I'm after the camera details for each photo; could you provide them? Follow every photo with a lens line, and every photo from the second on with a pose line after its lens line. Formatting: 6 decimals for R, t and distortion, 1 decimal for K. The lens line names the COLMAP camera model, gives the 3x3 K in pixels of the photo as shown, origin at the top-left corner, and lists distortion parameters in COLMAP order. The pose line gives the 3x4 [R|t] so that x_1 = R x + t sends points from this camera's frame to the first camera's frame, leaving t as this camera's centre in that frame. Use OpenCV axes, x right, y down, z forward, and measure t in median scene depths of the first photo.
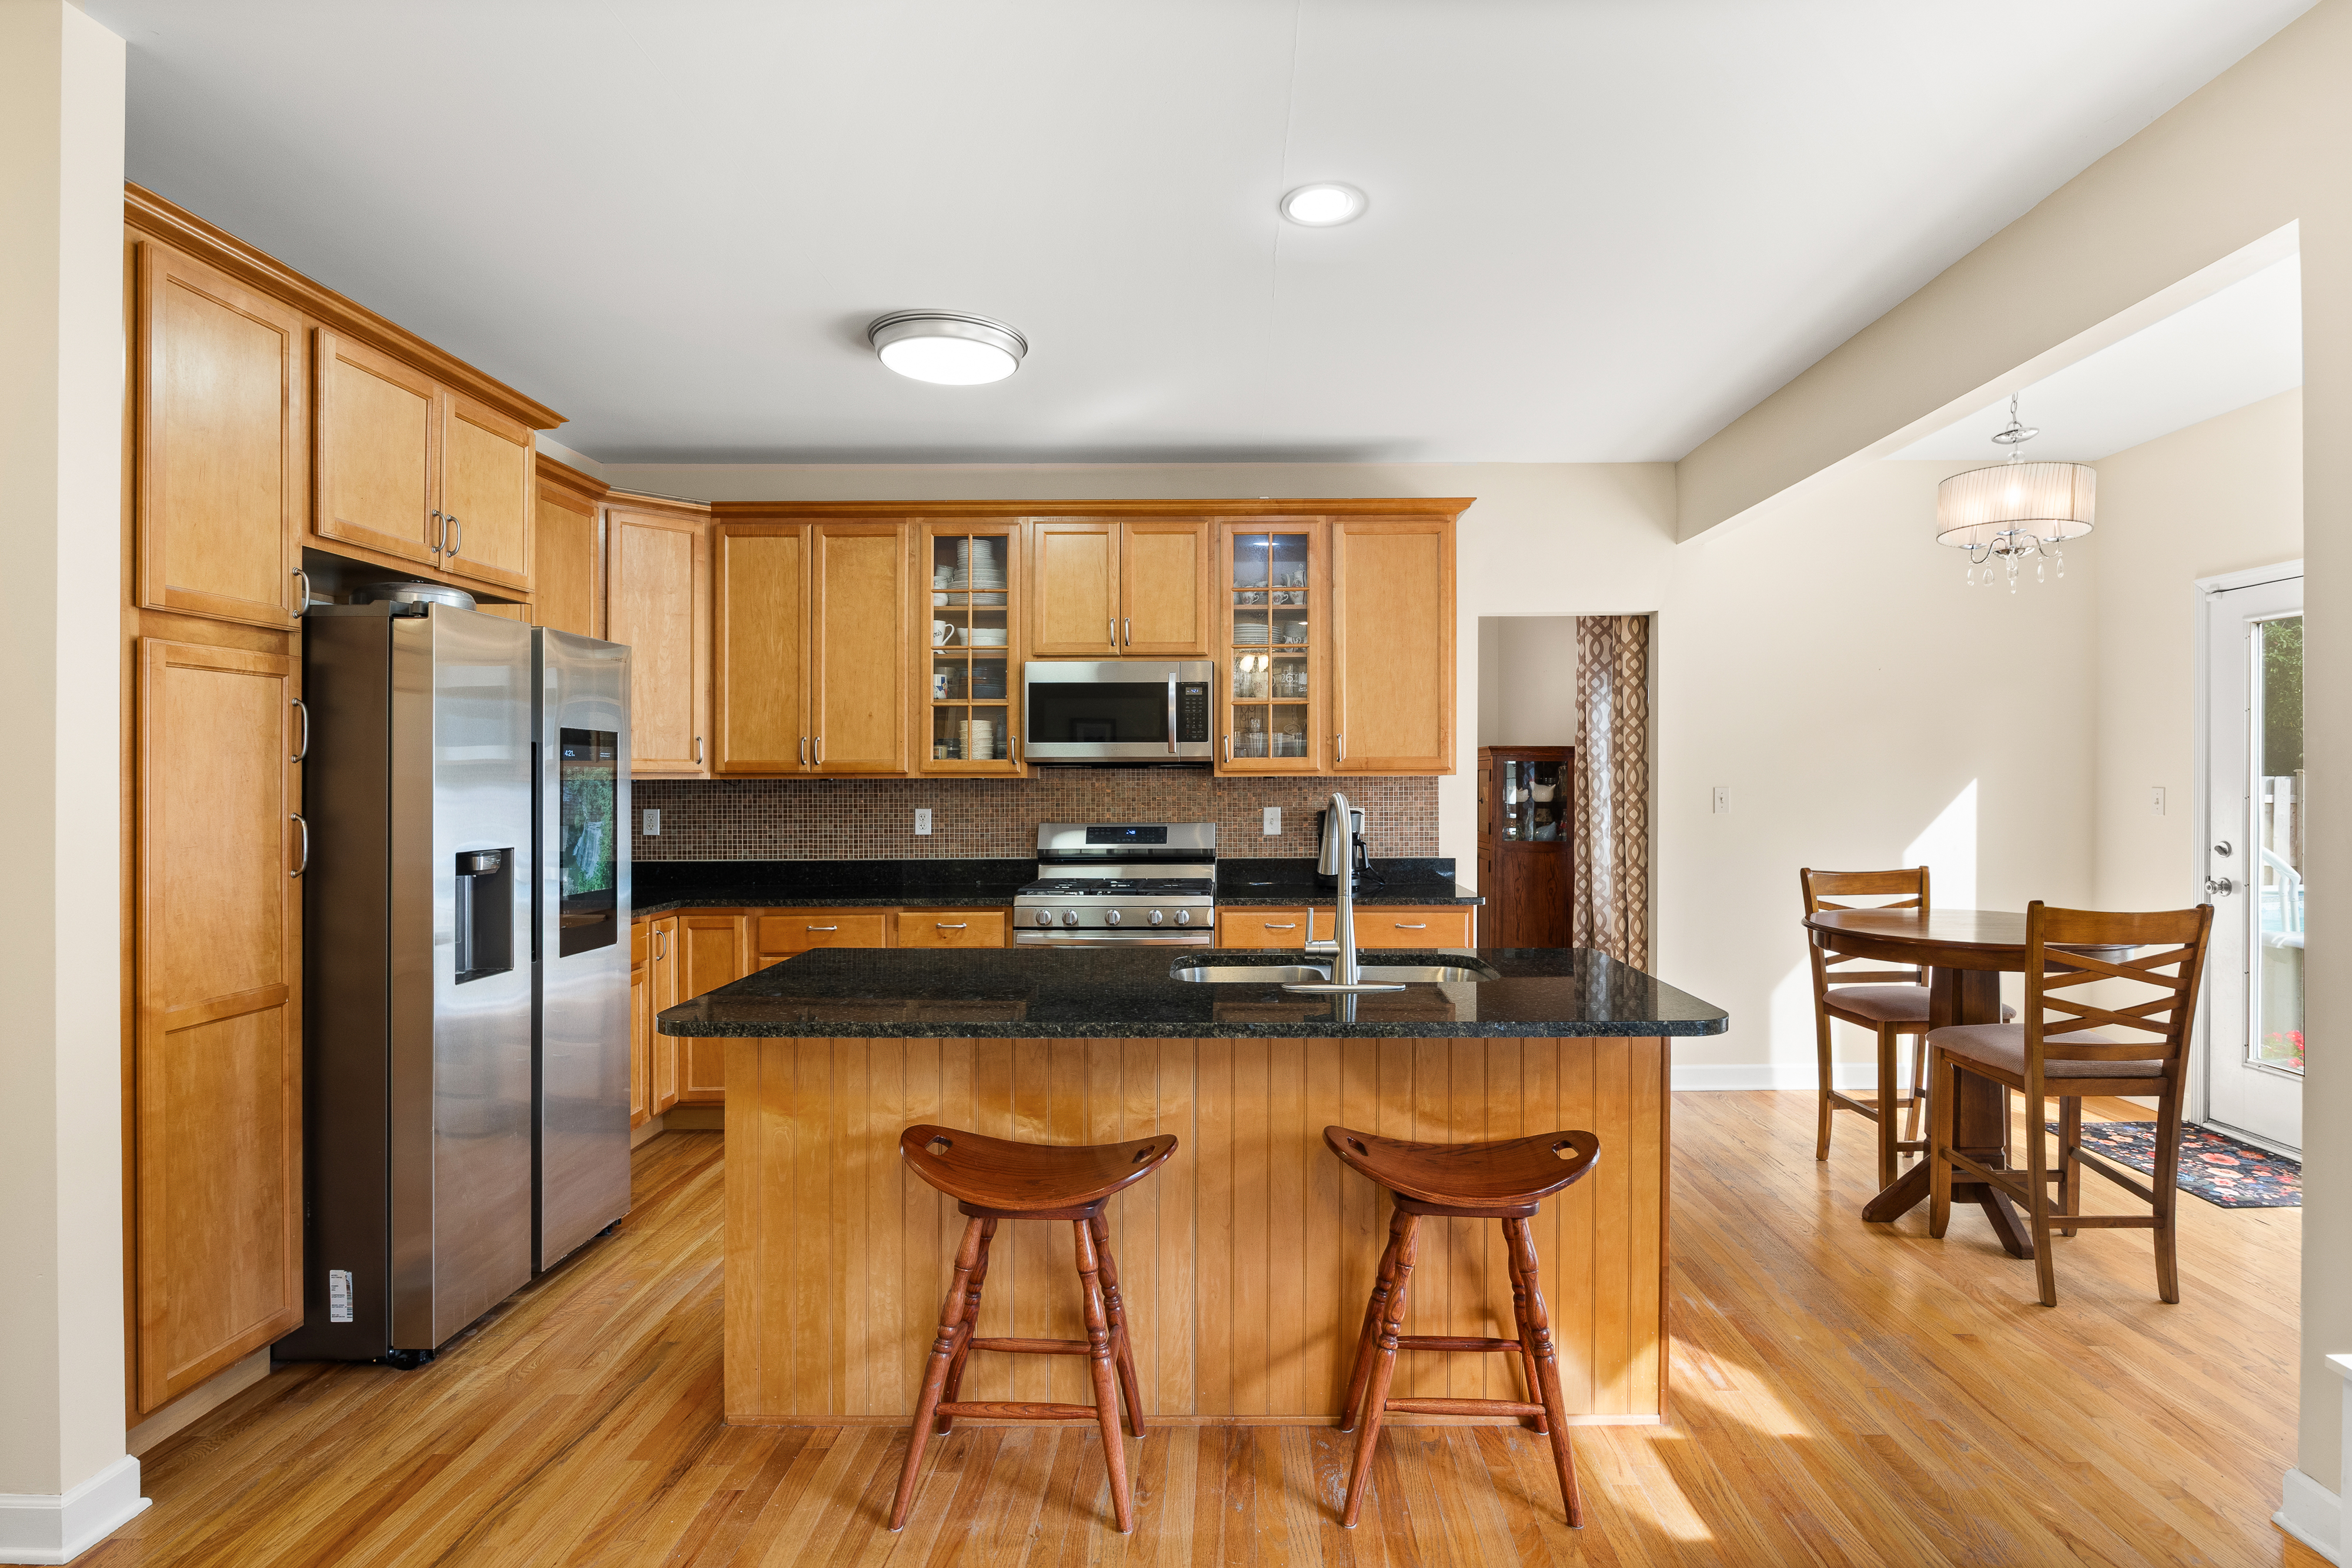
lens RADIAL K [[1180.8, 0, 1240.9], [0, 1180.8, 790.1], [0, 0, 1]] dist [-0.007918, -0.000141]
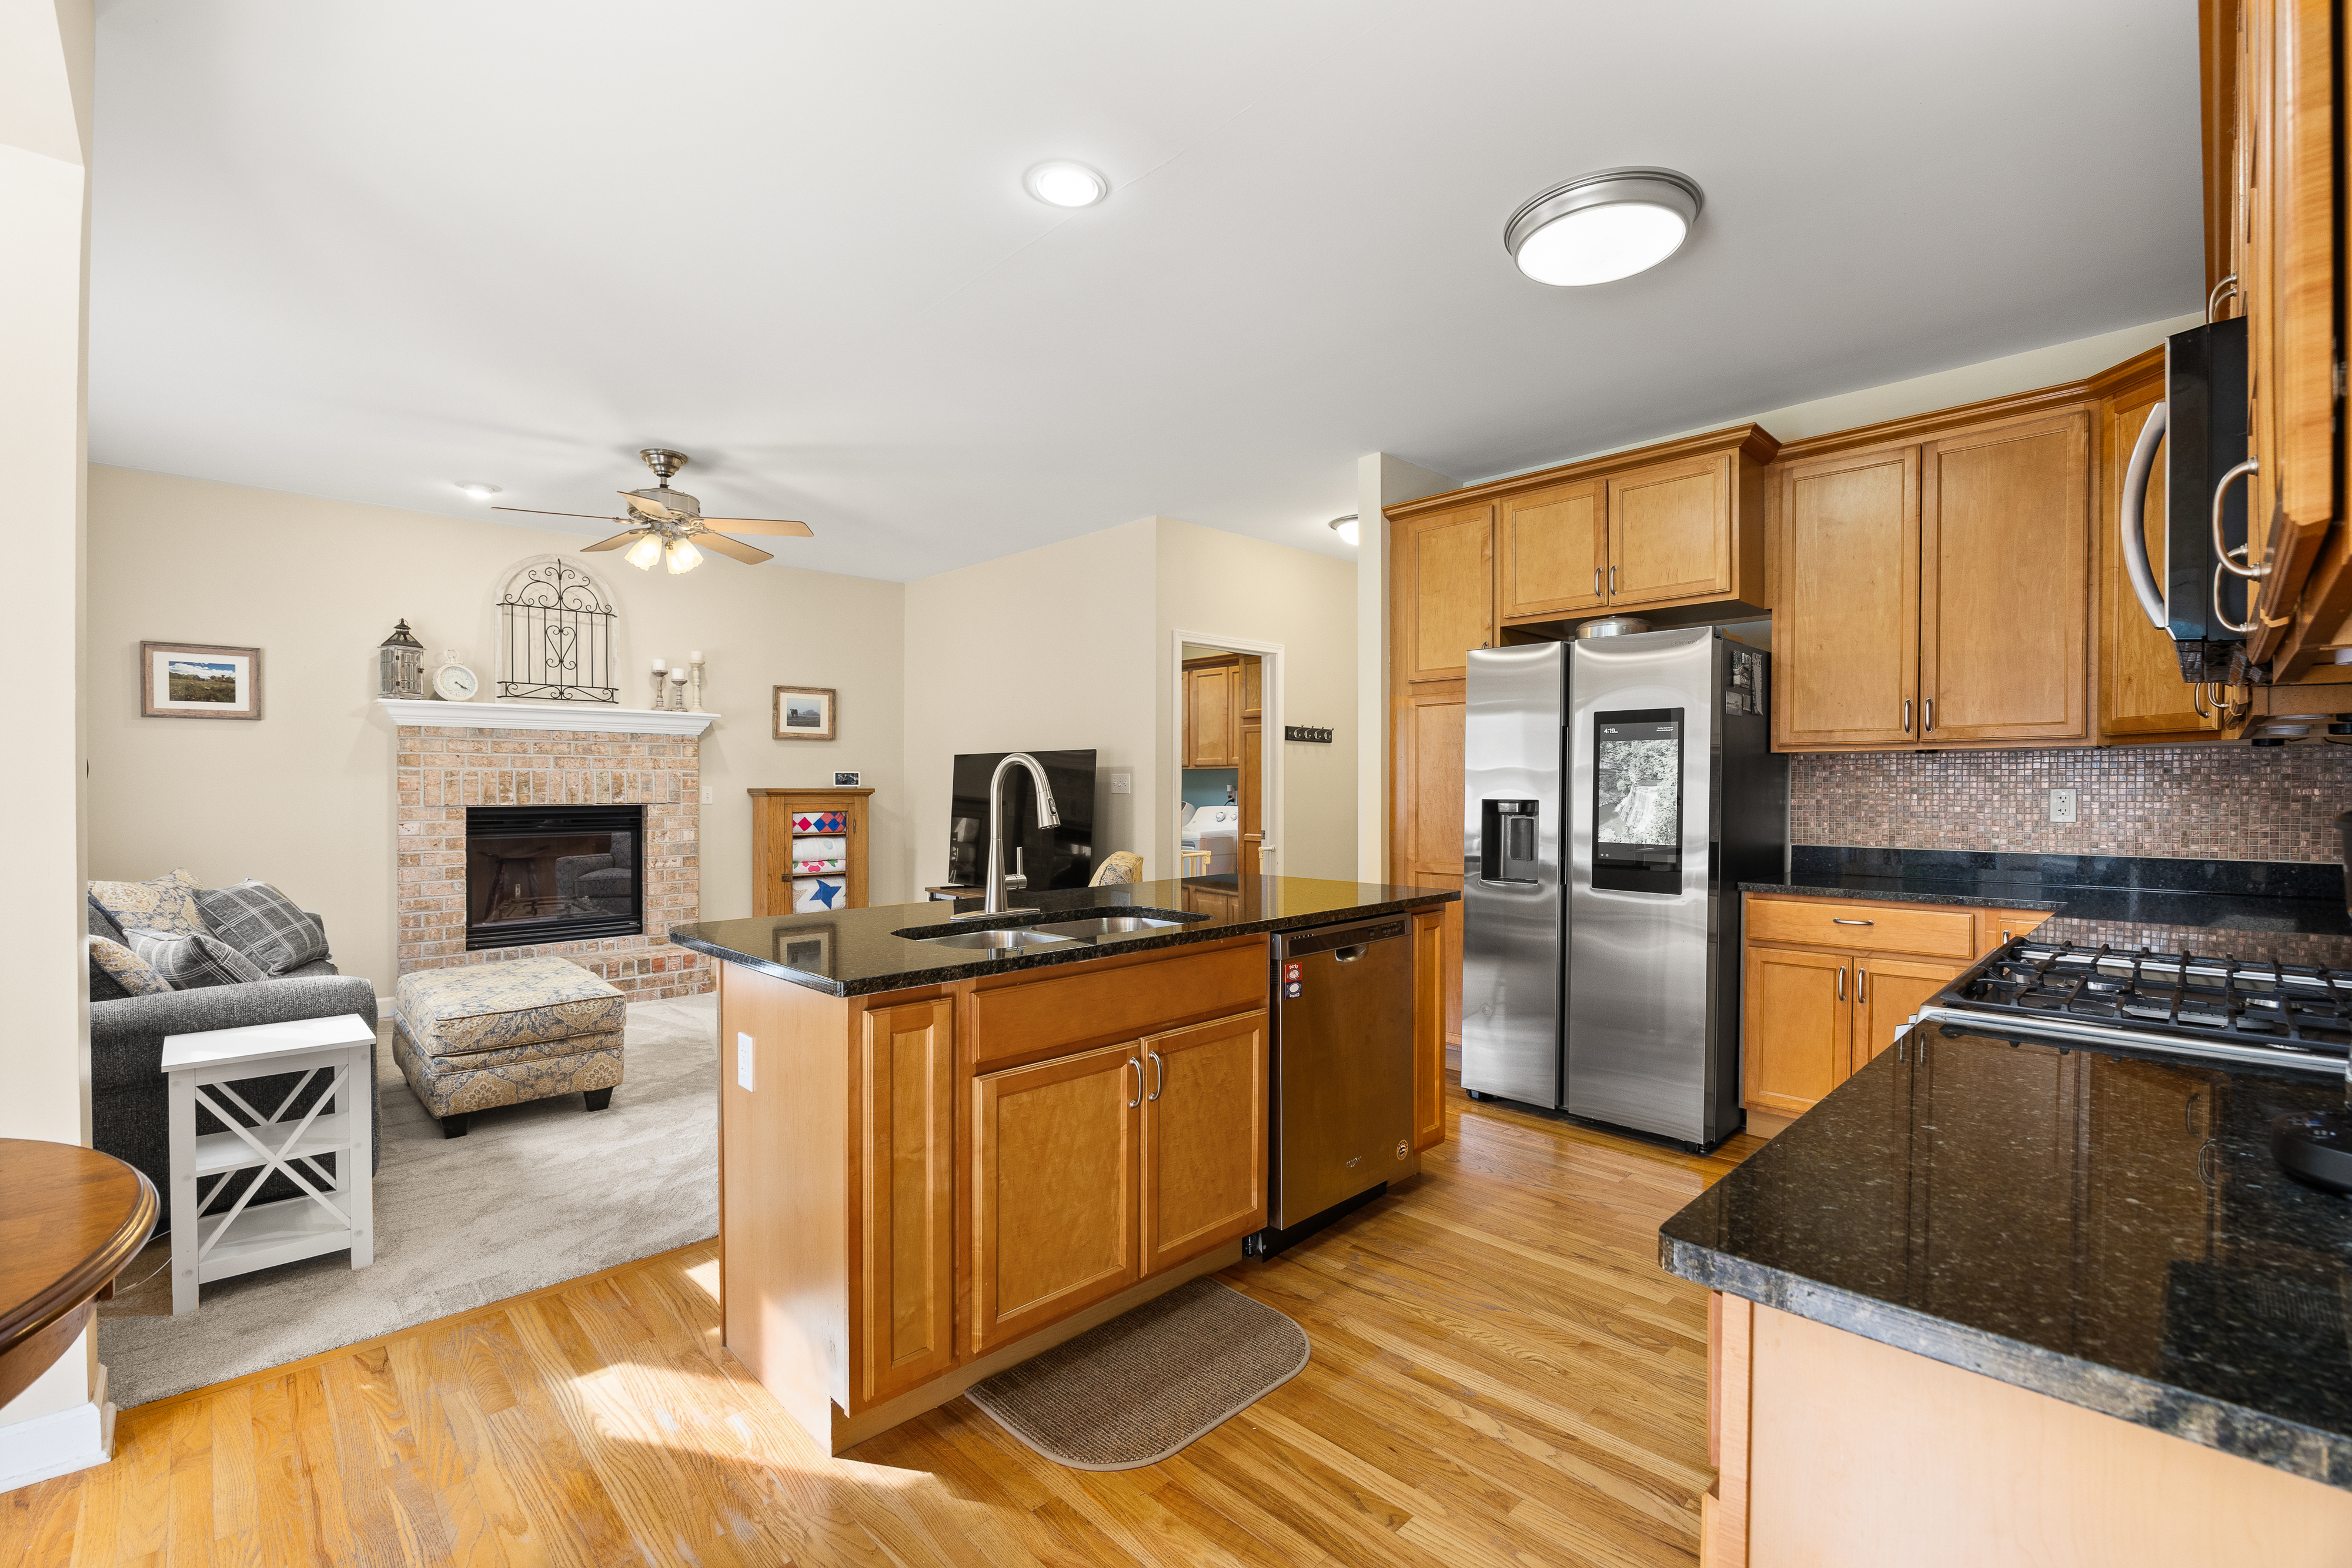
lens RADIAL K [[1033.8, 0, 1177.0], [0, 1033.8, 785.9], [0, 0, 1]] dist [-0.013971, 0.000601]
pose [[-0.728958, 0.001777, -0.684556, 0.356255], [-0.003659, 0.999972, 0.006492, 0.015151], [0.684549, 0.007237, -0.728931, 0.998675]]
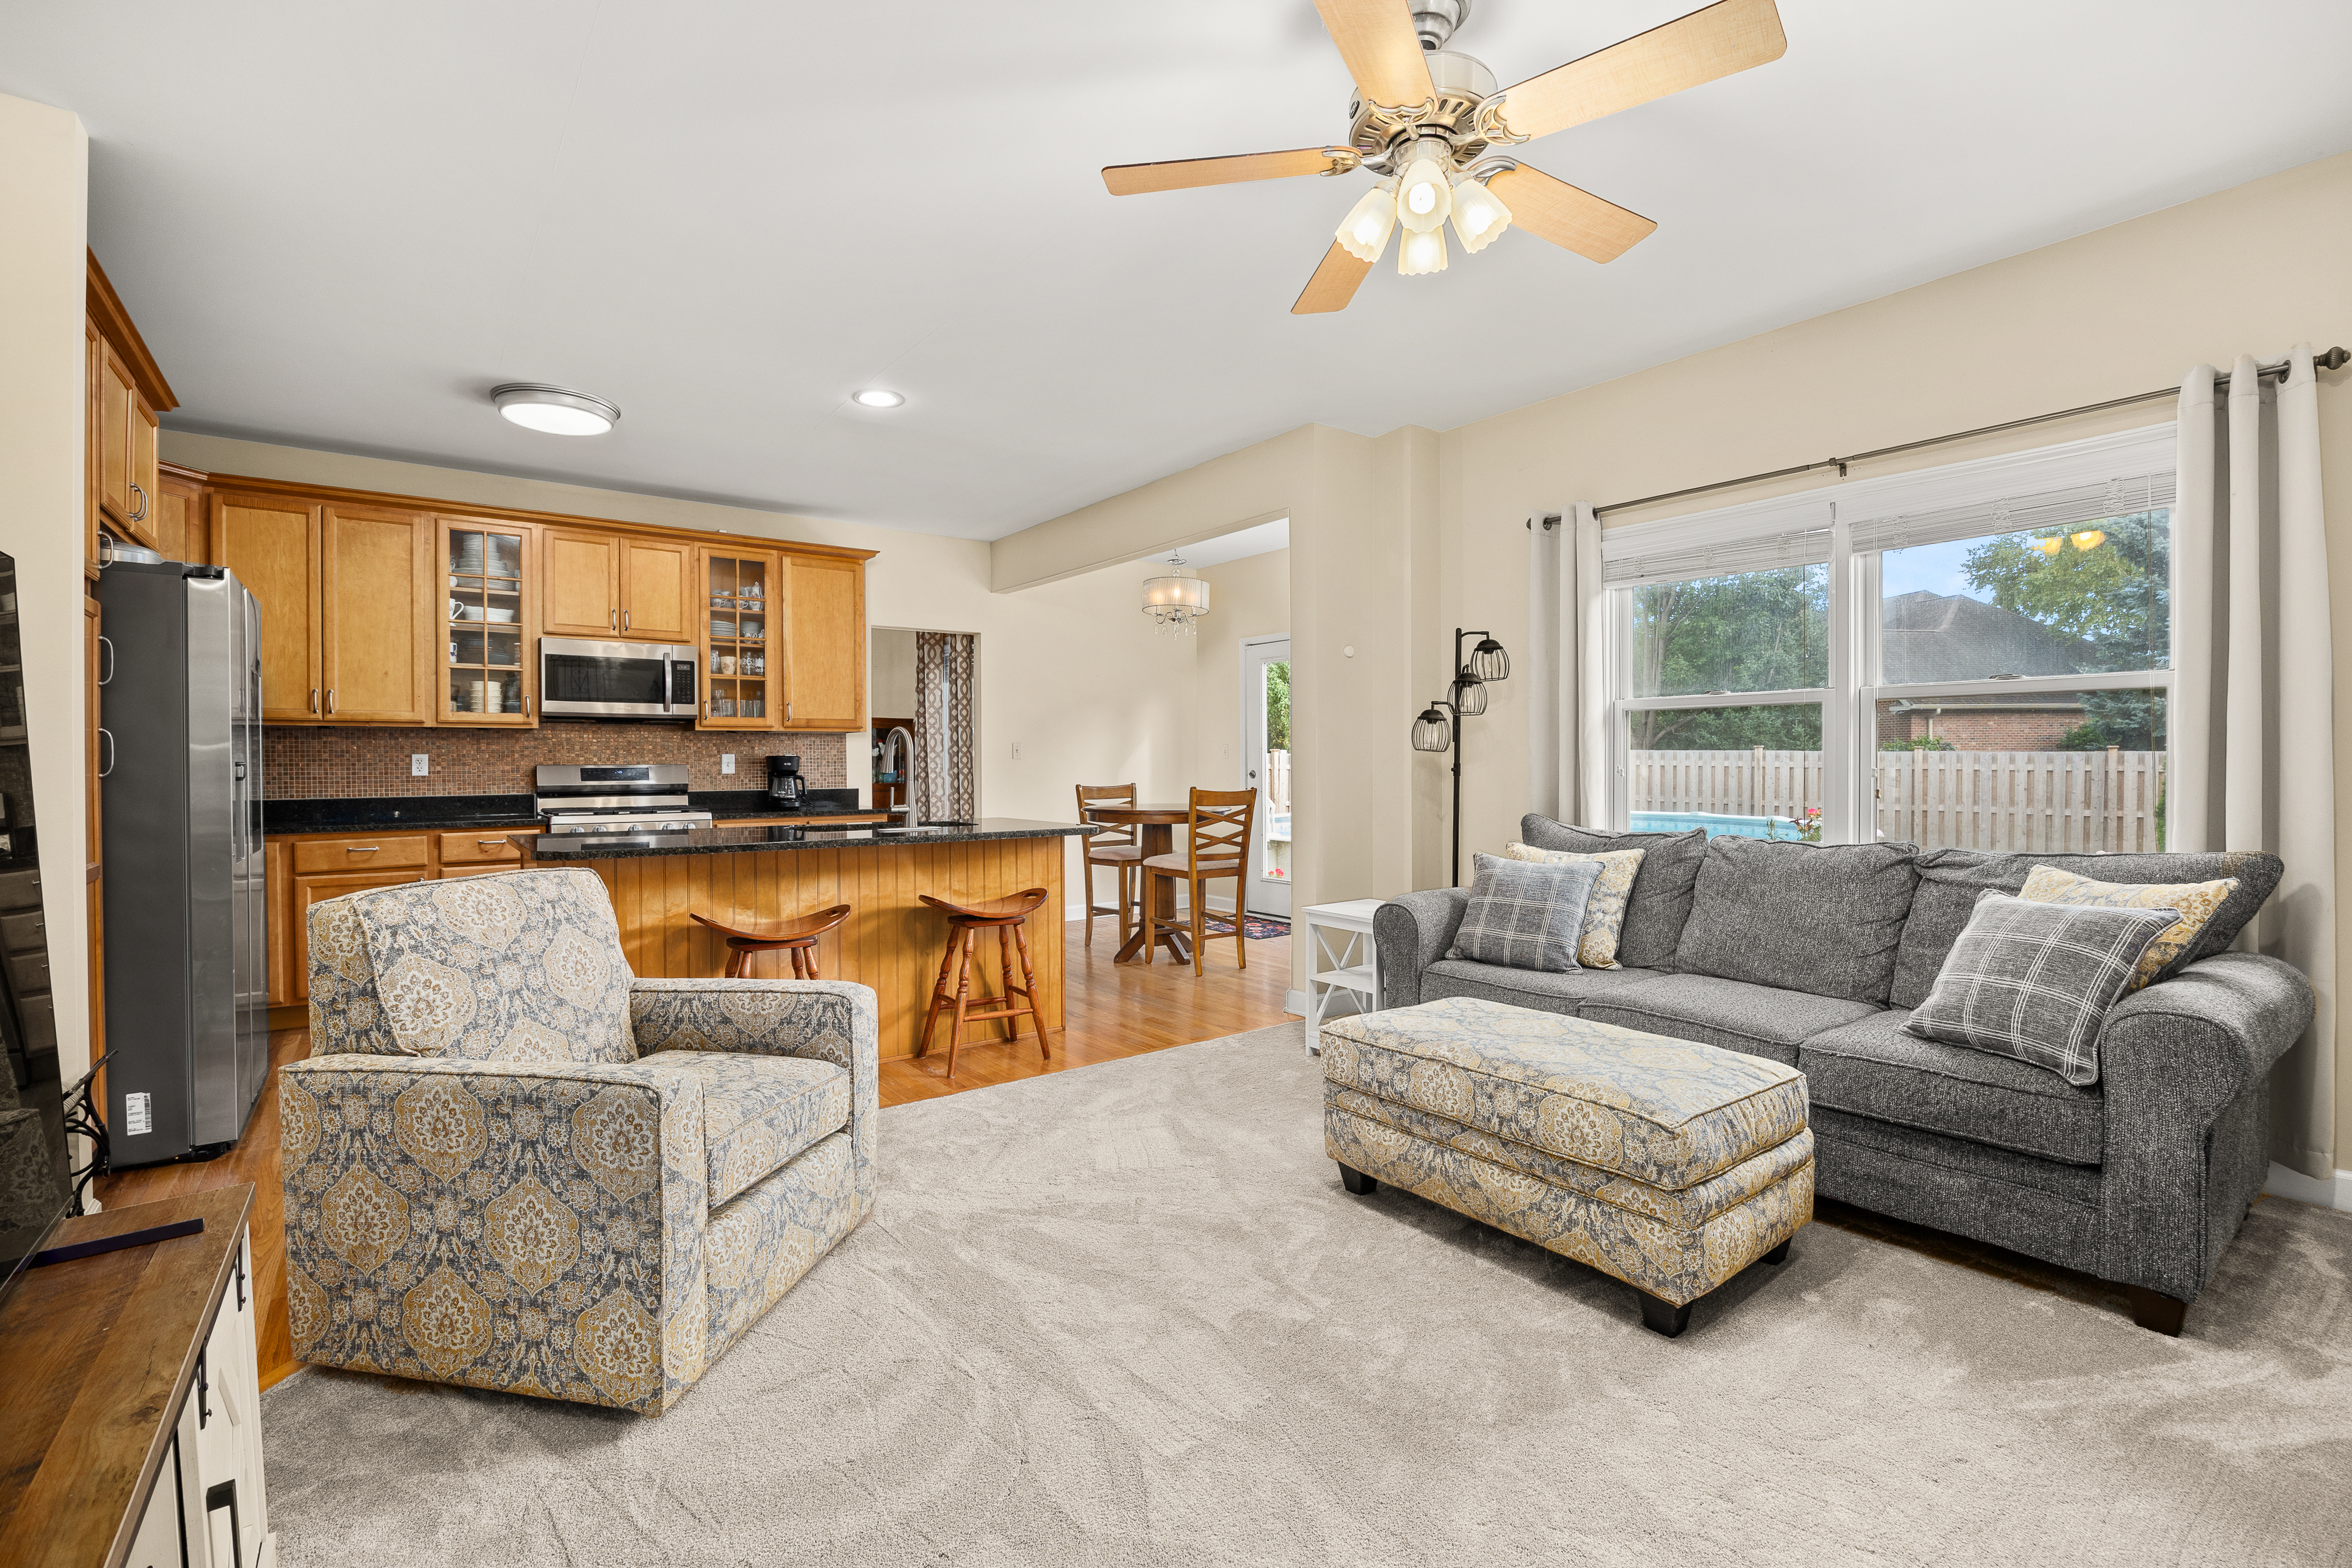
lens RADIAL K [[1017.8, 0, 1180.0], [0, 1017.8, 771.1], [0, 0, 1]] dist [-0.016027, 0.000706]
pose [[0.799030, -0.006174, 0.601259, -0.286065], [0.006900, 0.999976, 0.001098, 0.039625], [-0.601251, 0.003271, 0.799053, -0.291412]]
